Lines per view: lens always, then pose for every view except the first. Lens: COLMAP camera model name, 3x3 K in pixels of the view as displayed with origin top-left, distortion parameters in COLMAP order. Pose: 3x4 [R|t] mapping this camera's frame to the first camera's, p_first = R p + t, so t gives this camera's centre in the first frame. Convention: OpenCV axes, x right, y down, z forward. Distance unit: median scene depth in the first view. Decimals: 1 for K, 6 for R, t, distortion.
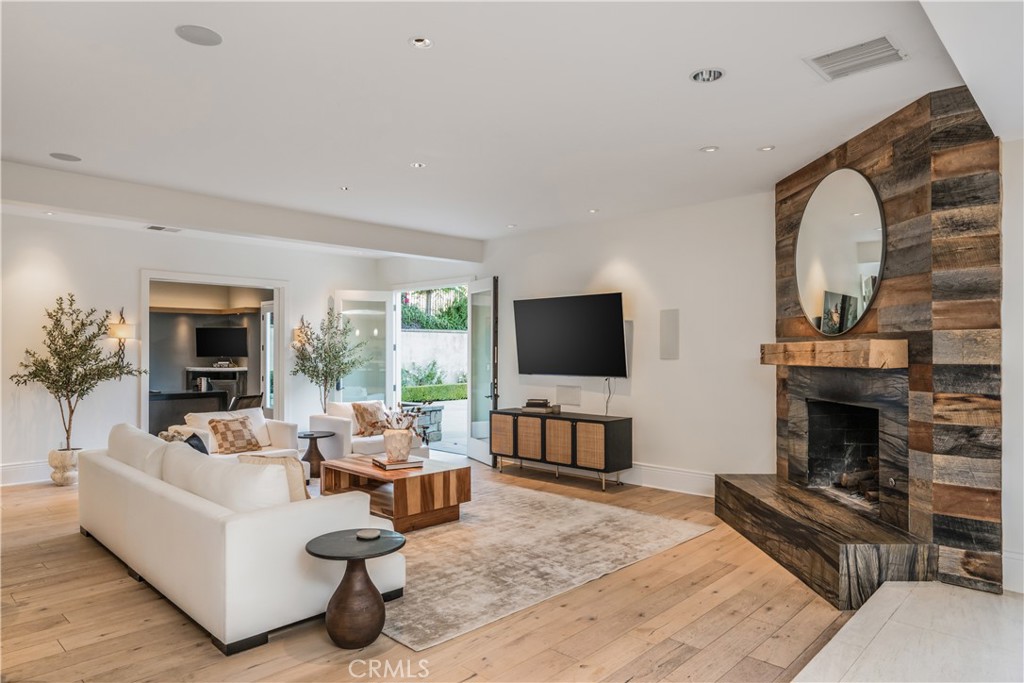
lens RADIAL K [[628.1, 0, 512.0], [0, 628.1, 338.1], [0, 0, 1]] dist [-0.002165, -0.000712]
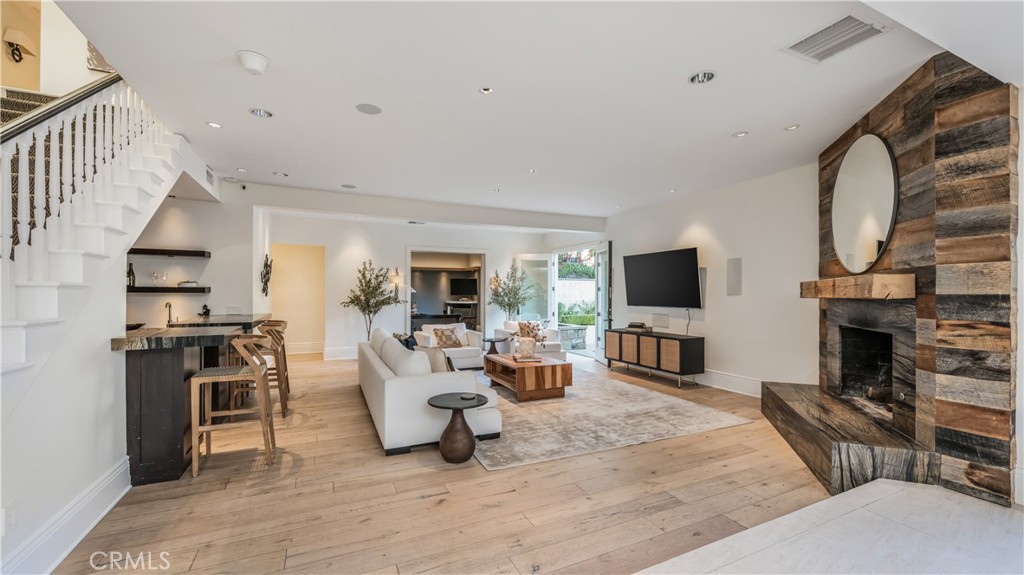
lens RADIAL K [[396.9, 0, 512.0], [0, 396.9, 287.5], [0, 0, 1]] dist [-0.001212, -0.000306]
pose [[0.935109, -0.005527, -0.354316, 0.172269], [0.007288, 0.999967, 0.003636, 0.017031], [0.354284, -0.005982, 0.935119, 0.047585]]
